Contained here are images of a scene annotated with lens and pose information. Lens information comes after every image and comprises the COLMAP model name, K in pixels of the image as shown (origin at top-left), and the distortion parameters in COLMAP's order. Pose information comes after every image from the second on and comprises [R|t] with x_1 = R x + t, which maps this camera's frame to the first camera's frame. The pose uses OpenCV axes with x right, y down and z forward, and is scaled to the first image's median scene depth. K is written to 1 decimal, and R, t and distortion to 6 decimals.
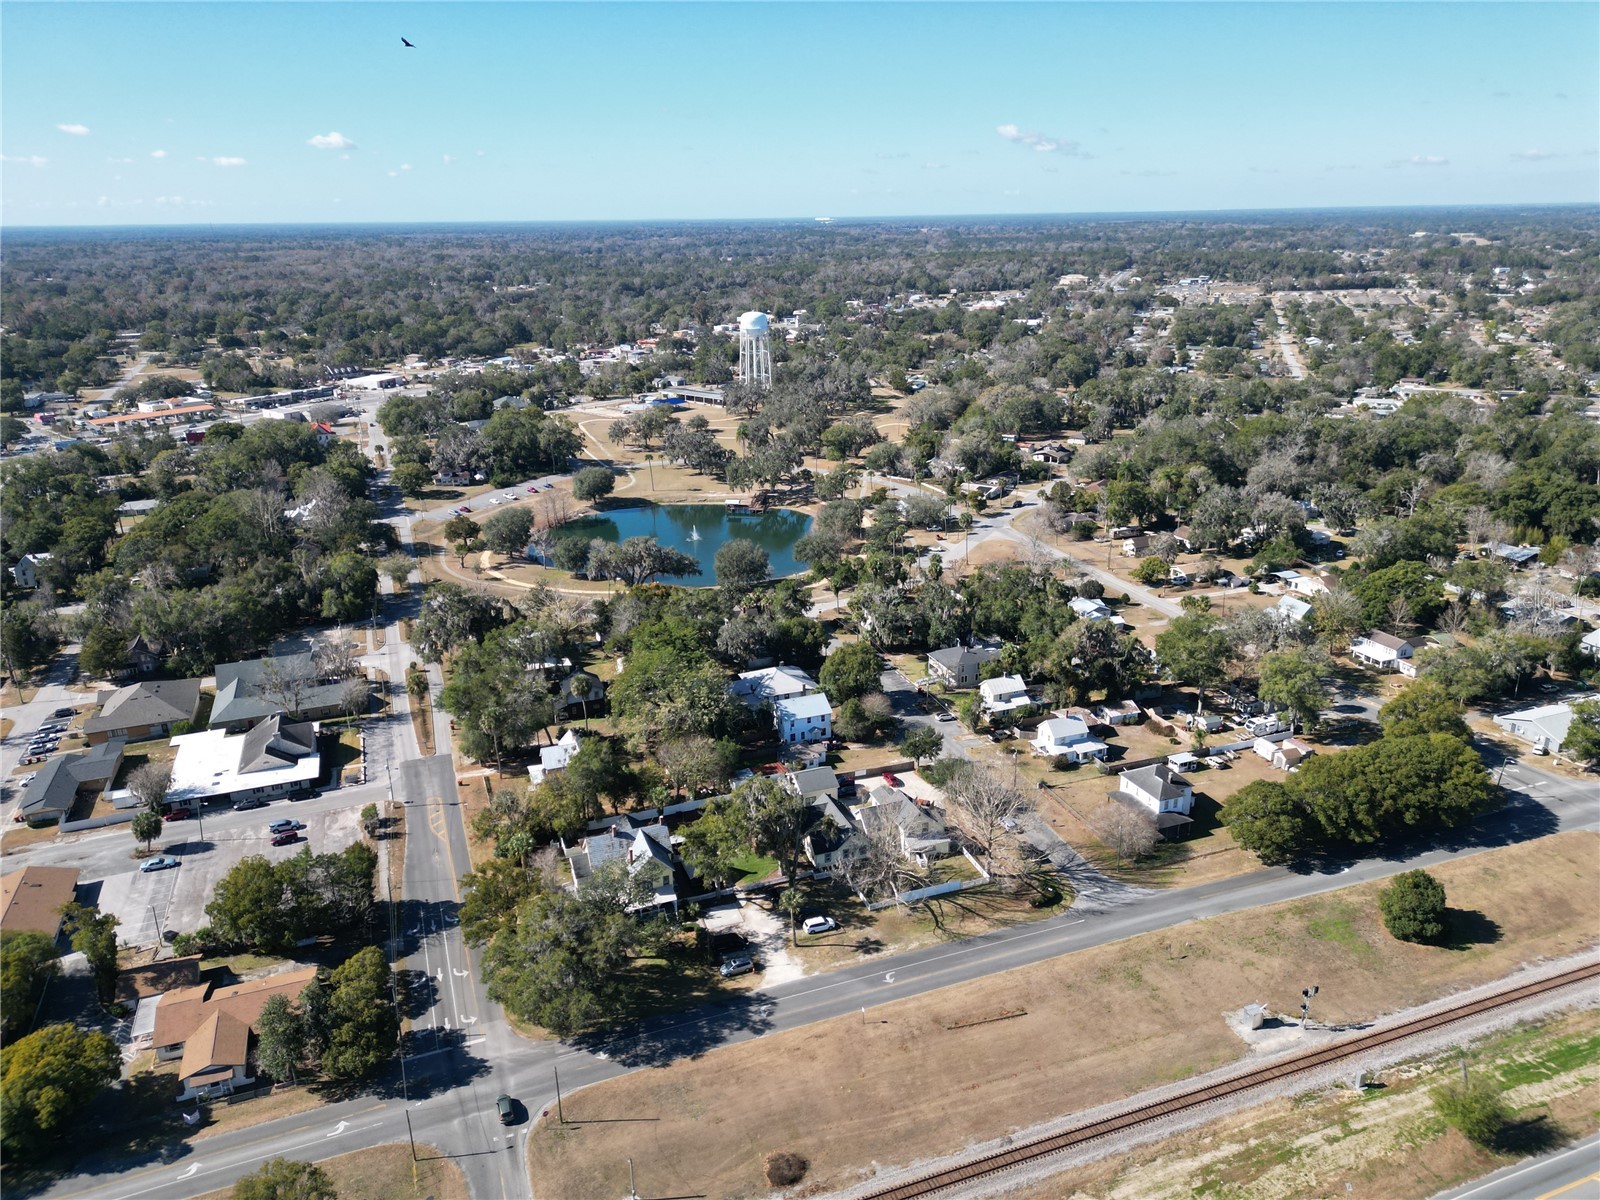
lens RADIAL K [[1112.1, 0, 805.9], [0, 1112.1, 601.3], [0, 0, 1]] dist [0.060668, -0.044772]
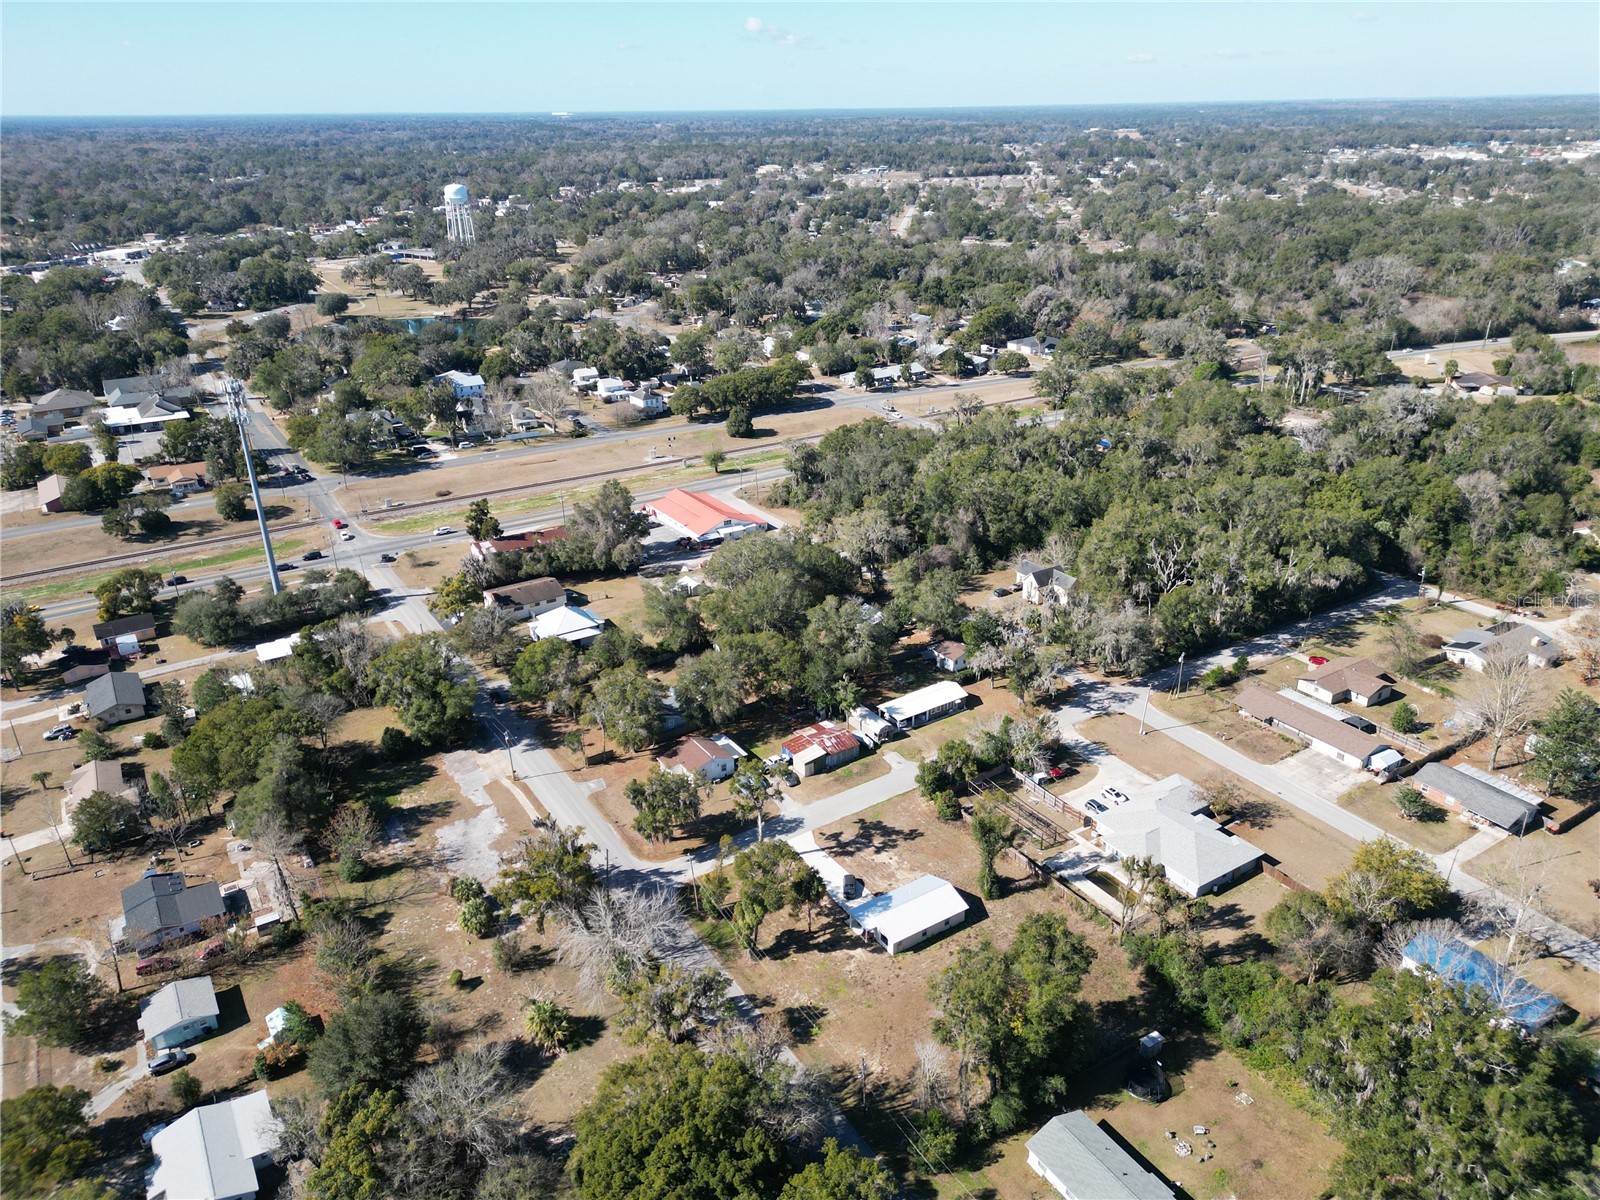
lens RADIAL K [[1112.1, 0, 805.5], [0, 1112.1, 597.4], [0, 0, 1]] dist [0.060668, -0.044772]
pose [[0.978187, -0.082661, 0.190571, 0.058154], [0.067810, 0.994224, 0.083186, 0.120297], [-0.196347, -0.068449, 0.978142, -0.338005]]
